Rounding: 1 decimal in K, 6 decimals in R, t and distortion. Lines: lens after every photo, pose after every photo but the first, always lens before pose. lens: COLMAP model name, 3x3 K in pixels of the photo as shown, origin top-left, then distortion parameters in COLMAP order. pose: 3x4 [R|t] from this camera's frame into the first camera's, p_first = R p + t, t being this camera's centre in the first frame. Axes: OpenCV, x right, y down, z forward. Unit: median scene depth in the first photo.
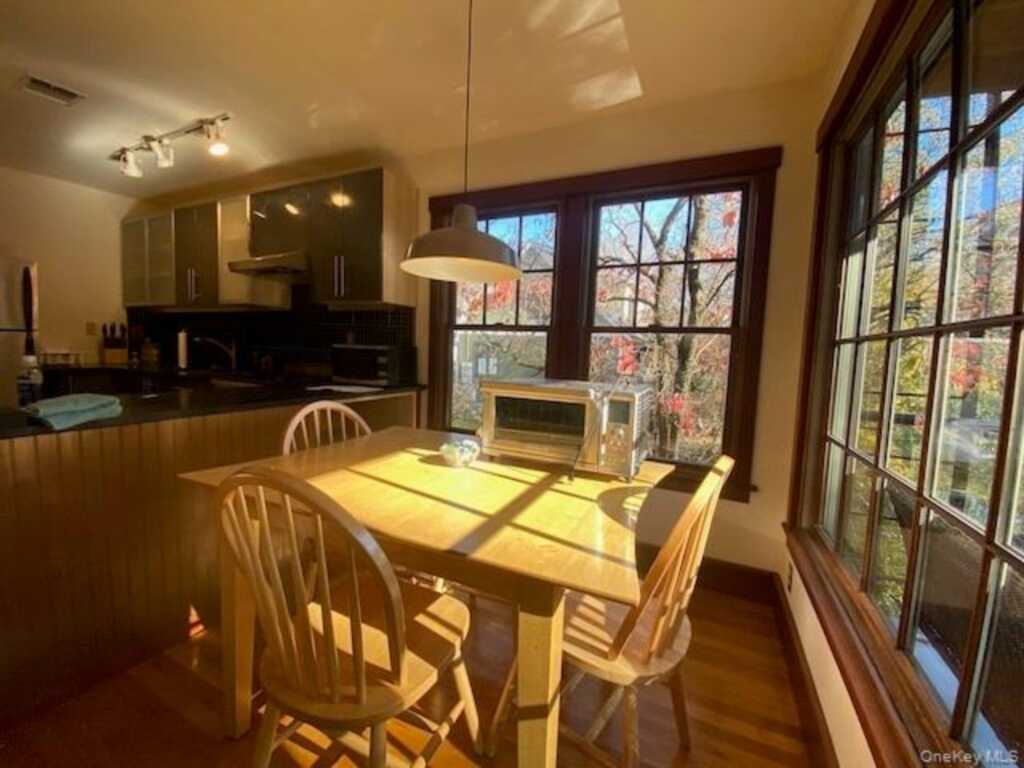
lens RADIAL K [[413.3, 0, 512.0], [0, 413.3, 384.0], [0, 0, 1]] dist [0.000160, -0.014122]
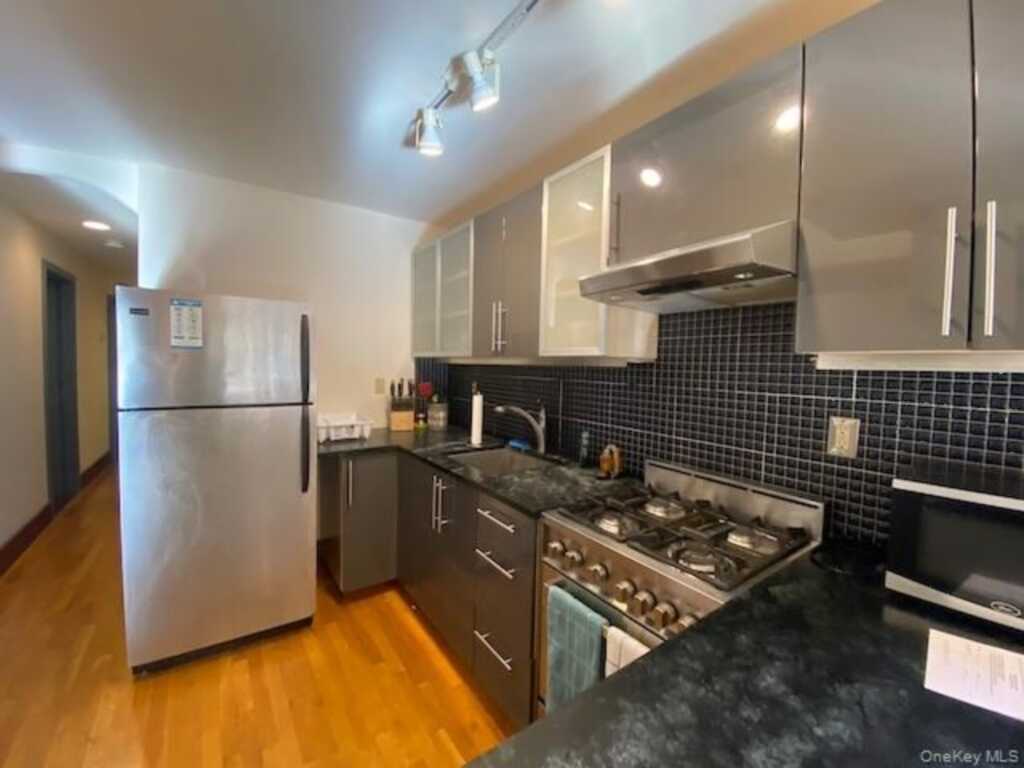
lens RADIAL K [[409.9, 0, 512.0], [0, 409.9, 384.0], [0, 0, 1]] dist [0.000540, 0.000004]
pose [[0.872640, 0.003076, -0.488354, -0.443745], [-0.028806, 0.998563, -0.045183, -0.122421], [0.487514, 0.053496, 0.871475, 0.455151]]
